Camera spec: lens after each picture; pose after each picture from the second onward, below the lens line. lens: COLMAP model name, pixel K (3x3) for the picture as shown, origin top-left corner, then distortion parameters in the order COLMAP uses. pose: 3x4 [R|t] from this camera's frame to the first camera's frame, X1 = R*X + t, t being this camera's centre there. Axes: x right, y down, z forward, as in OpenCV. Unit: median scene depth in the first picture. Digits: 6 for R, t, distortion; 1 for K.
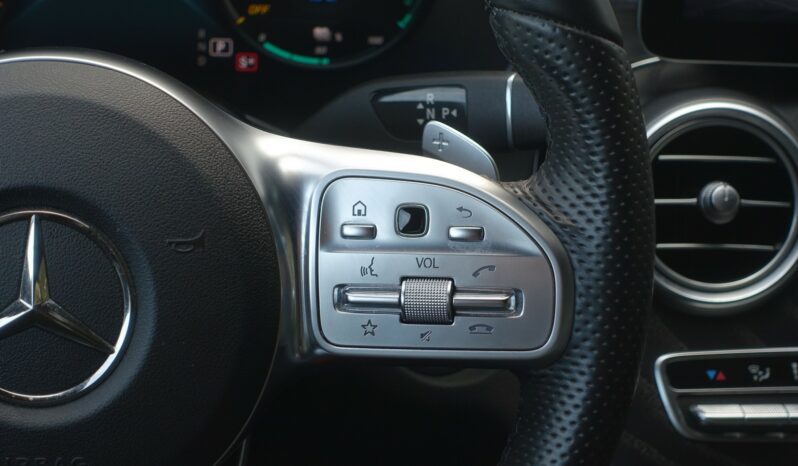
lens RADIAL K [[1608.4, 0, 399.0], [0, 1608.4, 233.0], [0, 0, 1]] dist [-0.049817, -0.283217]
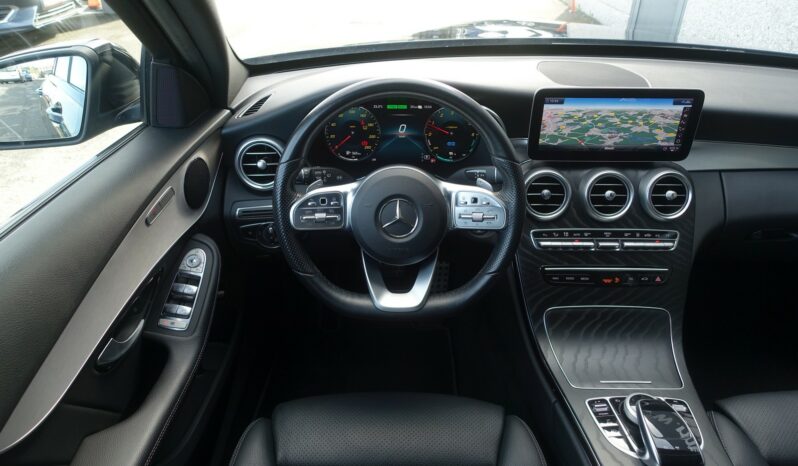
lens RADIAL K [[547.2, 0, 399.0], [0, 547.2, 233.0], [0, 0, 1]] dist [-0.008369, -0.002374]
pose [[0.993587, 0.002960, -0.113031, -0.031124], [0.004603, 0.997770, 0.066591, -0.020164], [0.112976, -0.066684, 0.991357, -0.644524]]
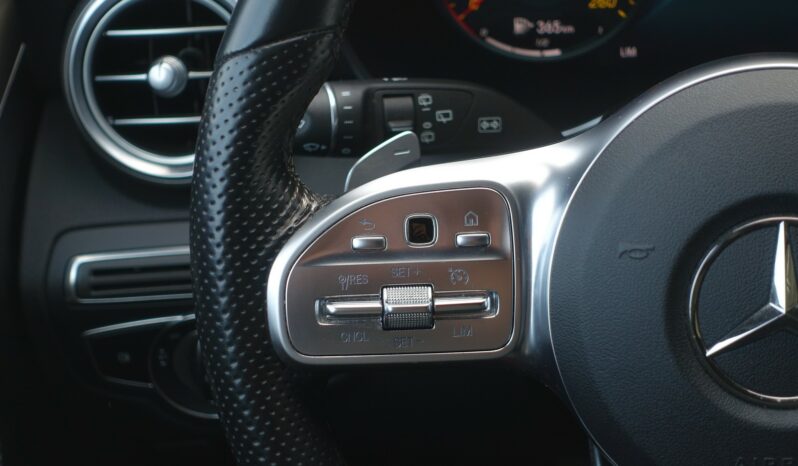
lens RADIAL K [[1608.4, 0, 399.0], [0, 1608.4, 233.0], [0, 0, 1]] dist [-0.049817, -0.283217]
pose [[0.965715, -0.007670, -0.259492, -0.185591], [0.012670, 0.999765, 0.017599, -0.023303], [0.259296, -0.020283, 0.965585, -0.047112]]
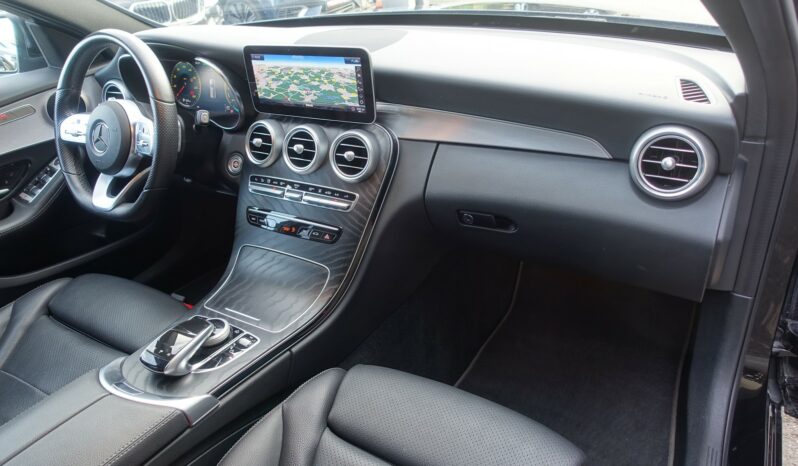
lens RADIAL K [[547.2, 0, 399.0], [0, 547.2, 233.0], [0, 0, 1]] dist [-0.008369, -0.002374]
pose [[0.792042, 0.176390, -0.584428, 2.002395], [-0.144836, 0.984309, 0.100791, 0.027009], [0.593036, 0.004815, 0.805161, -0.068186]]
